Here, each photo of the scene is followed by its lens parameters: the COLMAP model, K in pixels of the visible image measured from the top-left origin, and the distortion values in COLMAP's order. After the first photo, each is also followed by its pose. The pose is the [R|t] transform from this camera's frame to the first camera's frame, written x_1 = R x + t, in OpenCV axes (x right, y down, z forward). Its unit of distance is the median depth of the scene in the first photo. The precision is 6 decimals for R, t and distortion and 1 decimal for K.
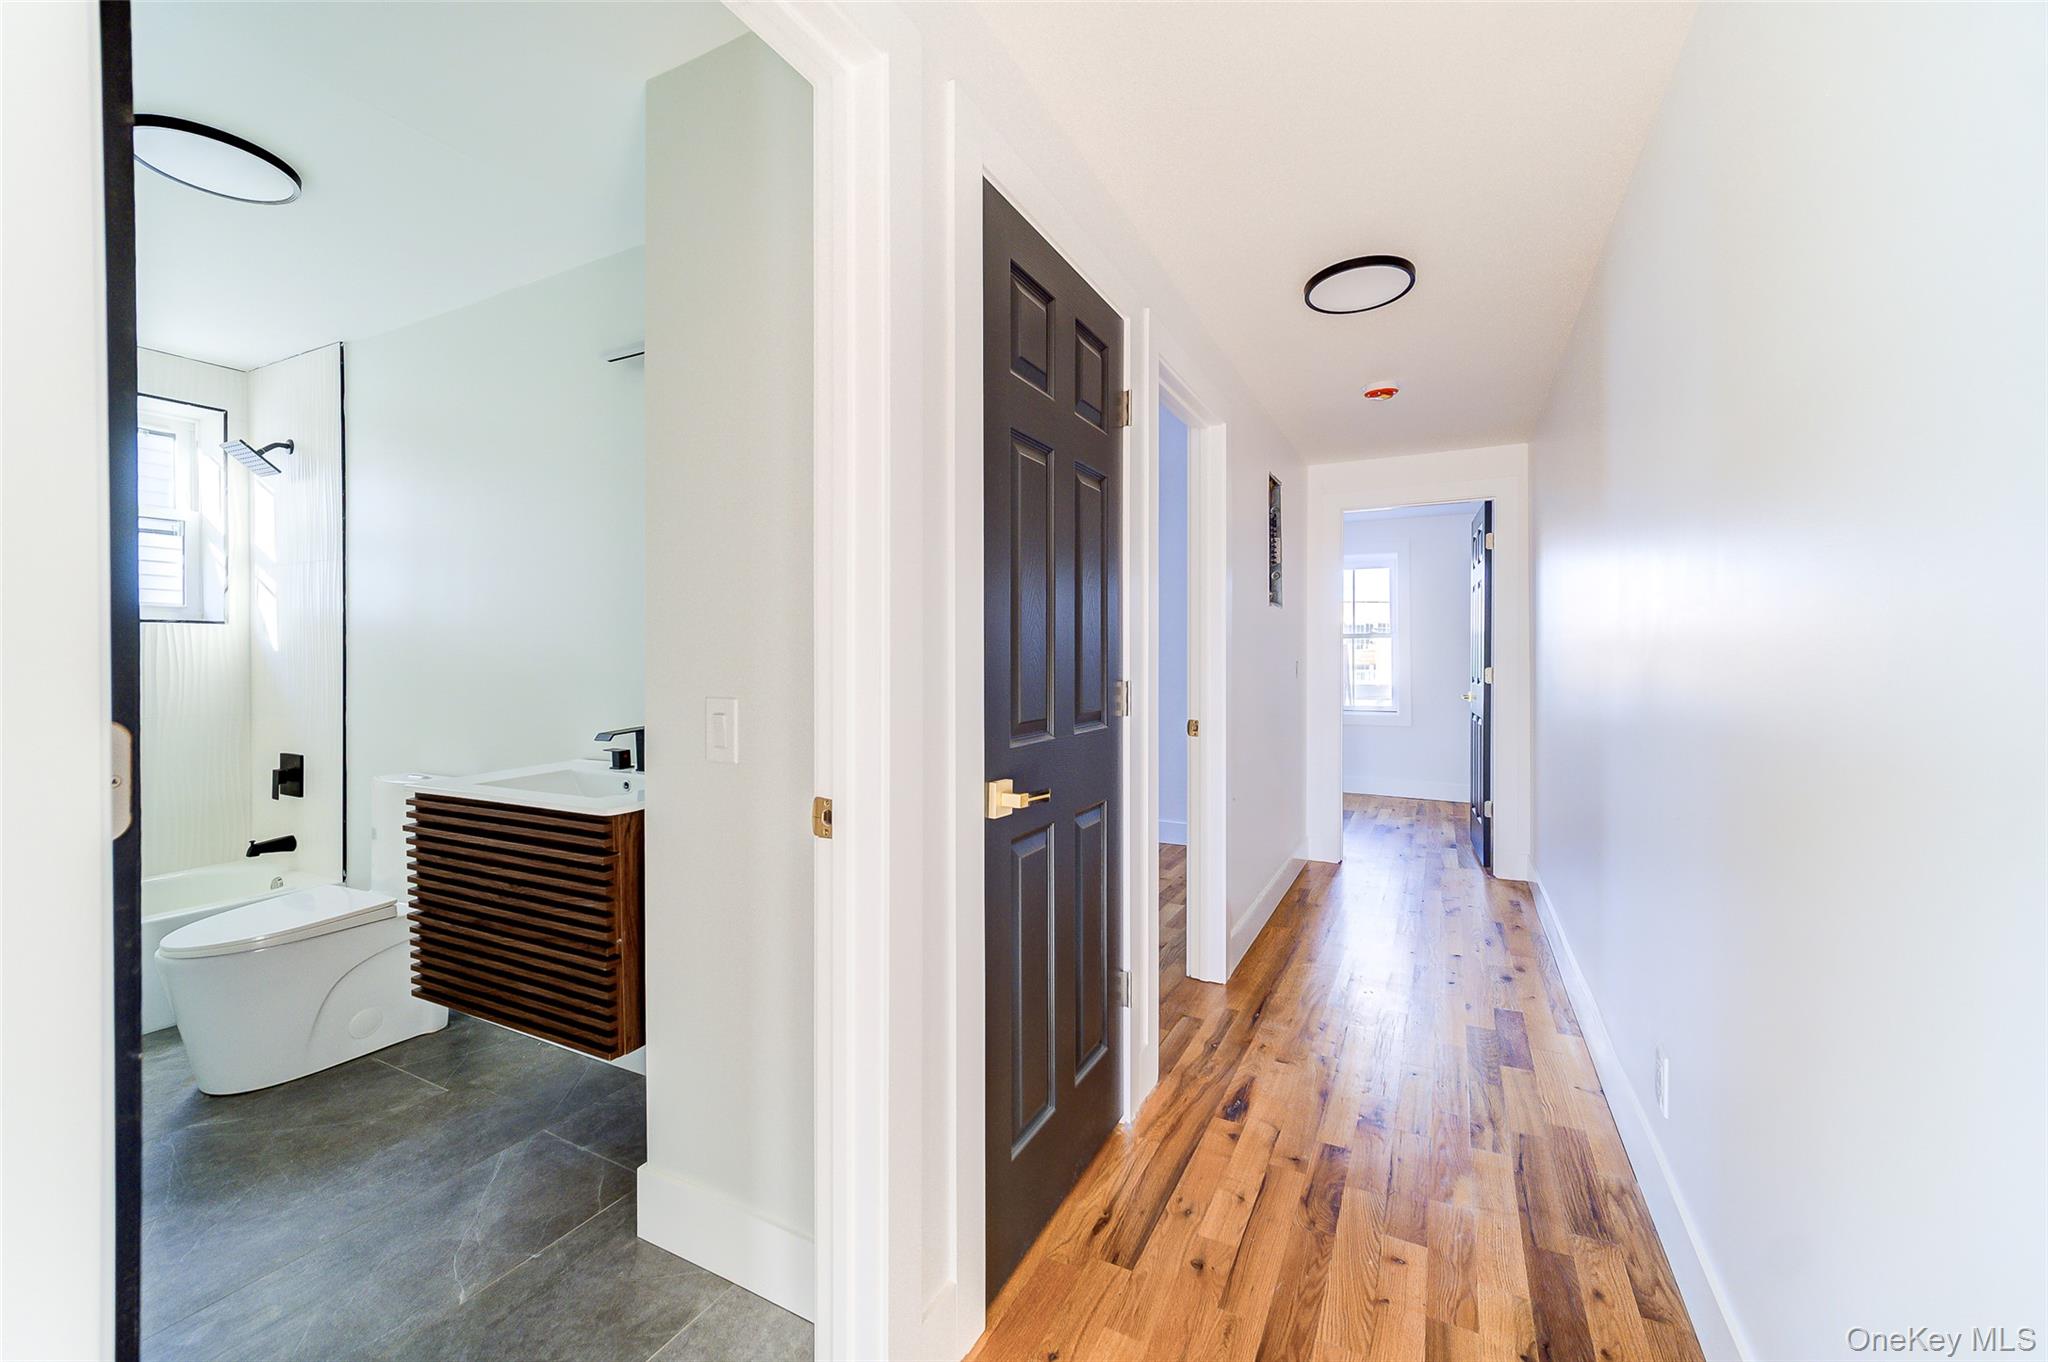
lens RADIAL K [[807.0, 0, 1023.4], [0, 807.0, 663.5], [0, 0, 1]] dist [0.001541, 0.000552]
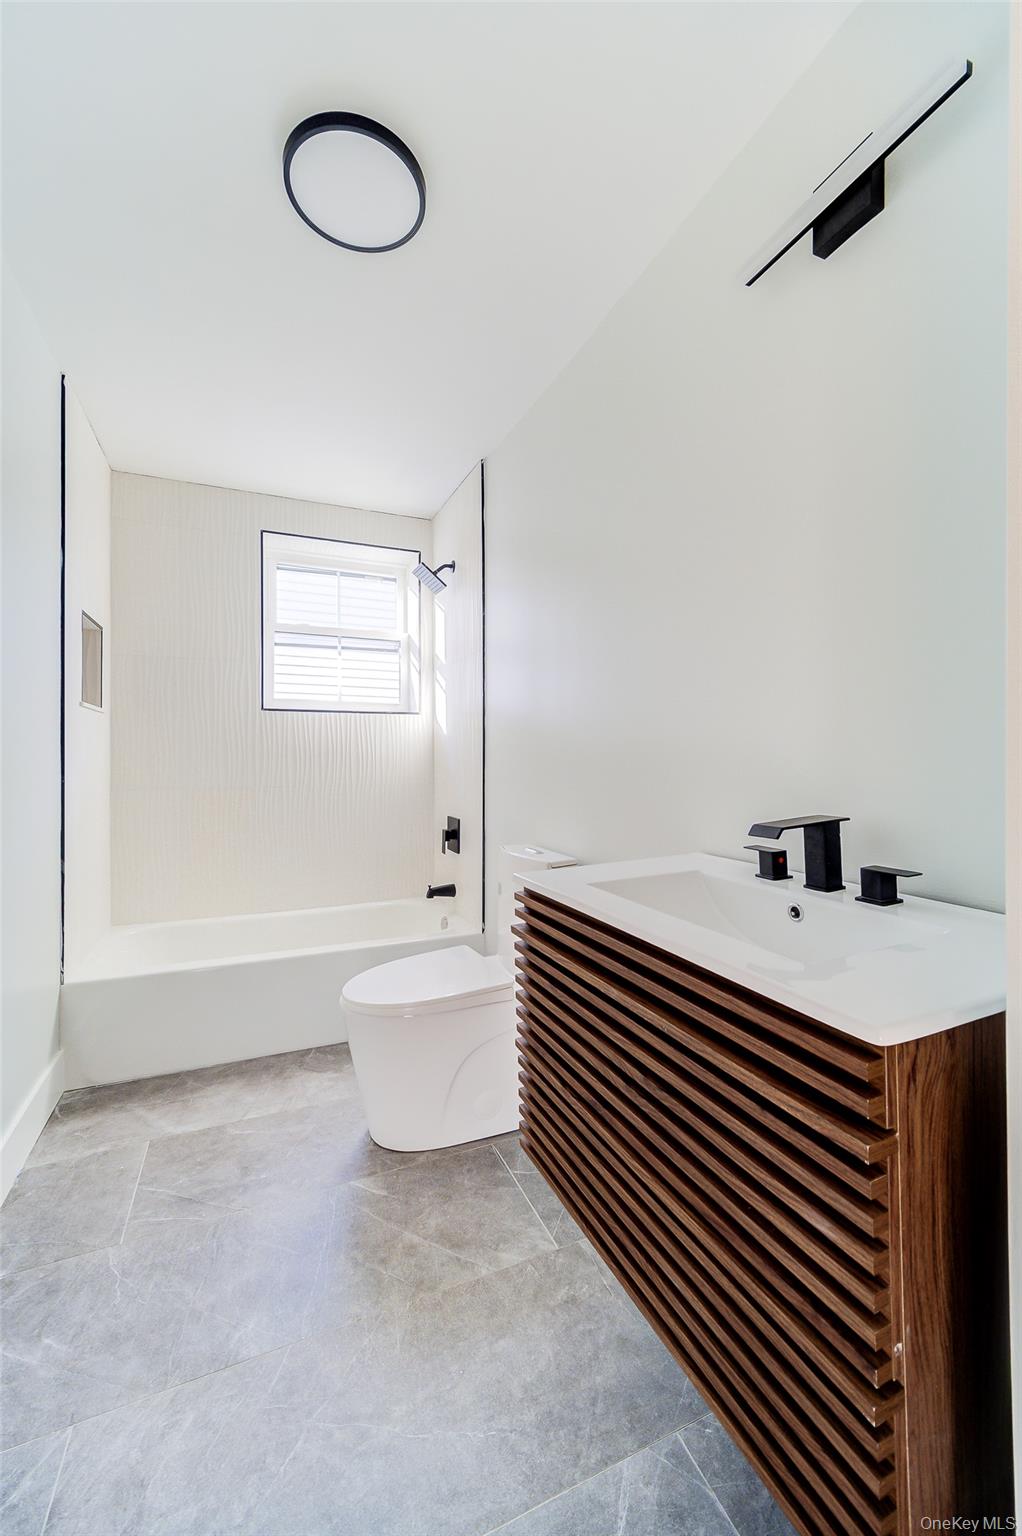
lens RADIAL K [[605.3, 0, 523.4], [0, 605.3, 761.7], [0, 0, 1]] dist [0.001541, 0.000552]
pose [[0.781175, 0.003340, -0.624303, -0.258226], [-0.001831, 0.999994, 0.003060, 0.025209], [0.624310, -0.001248, 0.781176, 0.360941]]
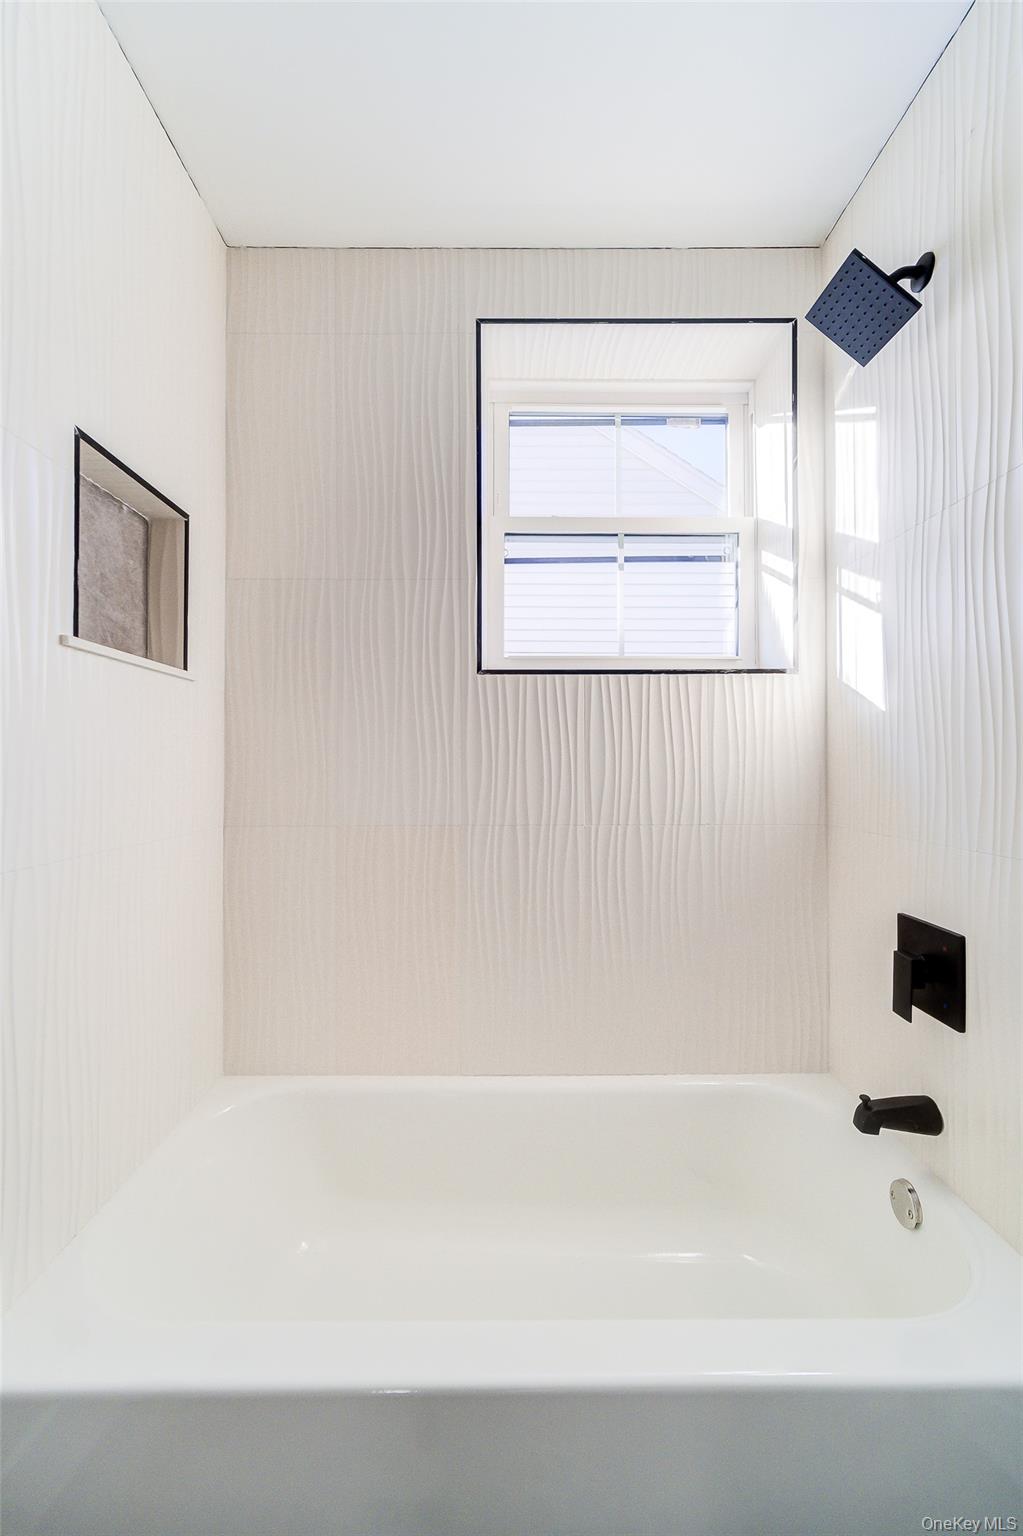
lens RADIAL K [[624.9, 0, 504.0], [0, 624.9, 761.5], [0, 0, 1]] dist [-0.003015, -0.000526]
pose [[0.454638, -0.015399, -0.890543, -0.716181], [-0.000834, 0.999843, -0.017715, 0.026128], [0.890676, 0.008797, 0.454554, 0.636143]]
